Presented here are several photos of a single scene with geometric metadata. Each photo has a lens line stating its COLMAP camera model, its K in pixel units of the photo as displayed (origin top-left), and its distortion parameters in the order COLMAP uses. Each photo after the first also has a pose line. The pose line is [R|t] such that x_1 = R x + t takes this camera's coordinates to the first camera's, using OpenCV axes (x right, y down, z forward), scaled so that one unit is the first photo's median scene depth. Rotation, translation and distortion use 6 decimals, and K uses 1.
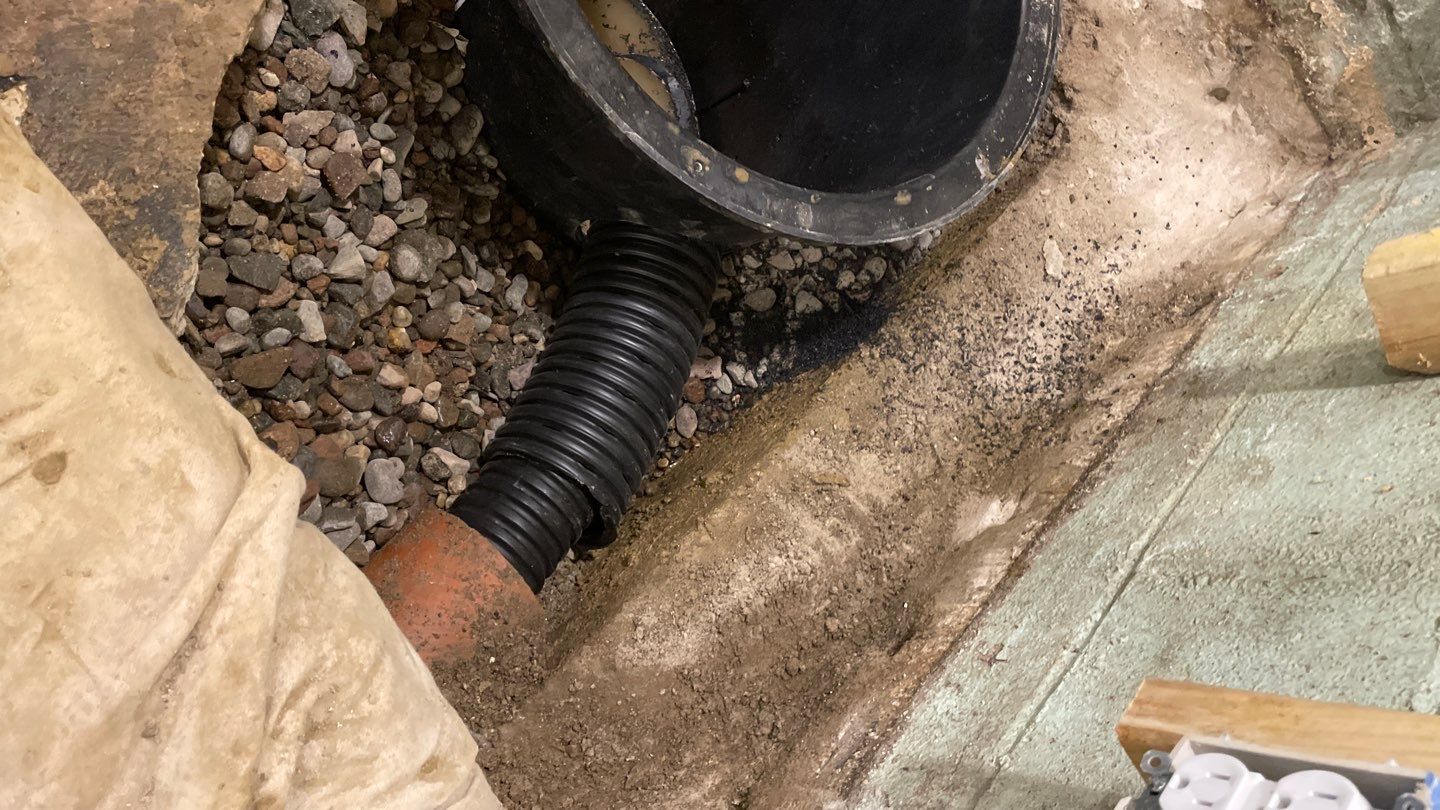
lens RADIAL K [[1081.5, 0, 710.4], [0, 1081.5, 421.4], [0, 0, 1]] dist [0.075489, -0.100407]
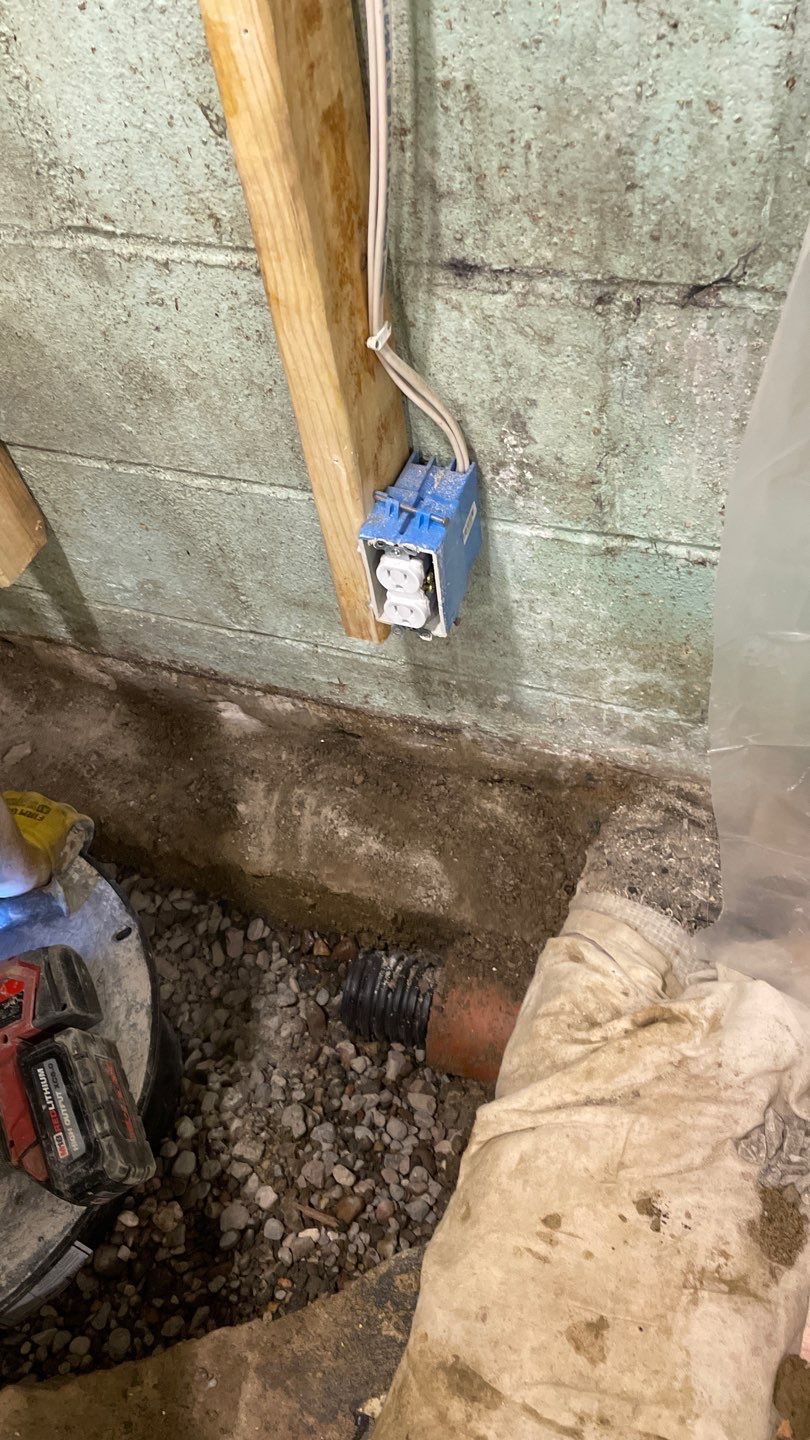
lens RADIAL K [[1081.5, 0, 389.2], [0, 1081.5, 744.0], [0, 0, 1]] dist [0.075489, -0.100407]
pose [[-0.478762, -0.877464, 0.029059, 0.094445], [0.843086, -0.450266, 0.294051, -0.192699], [-0.244935, 0.165279, 0.955348, -0.431700]]
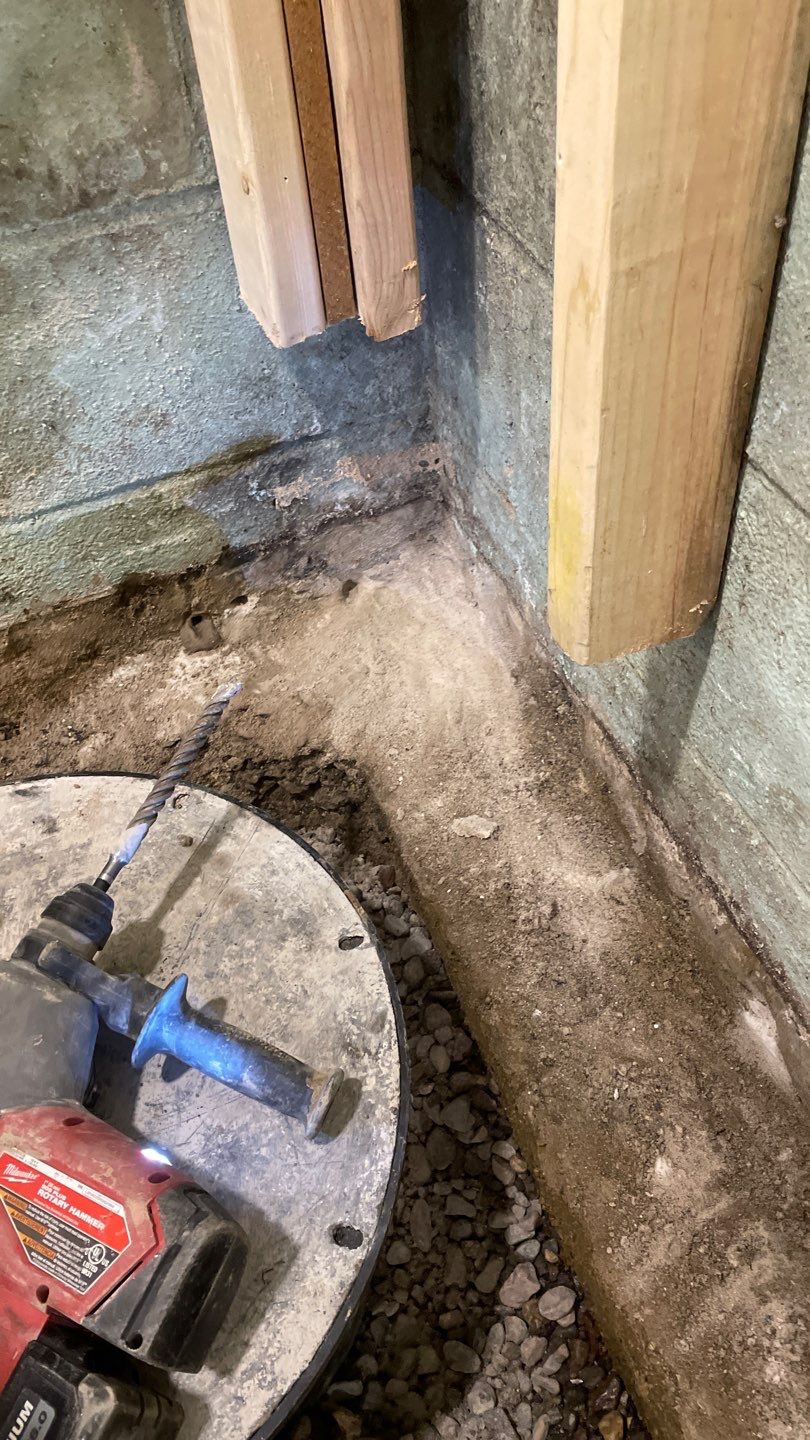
lens RADIAL K [[1081.5, 0, 395.8], [0, 1081.5, 726.2], [0, 0, 1]] dist [0.075489, -0.100407]
pose [[0.246918, -0.962655, 0.111023, 0.350391], [0.959482, 0.226825, -0.167169, -0.101577], [0.135744, 0.147802, 0.979657, 0.134772]]
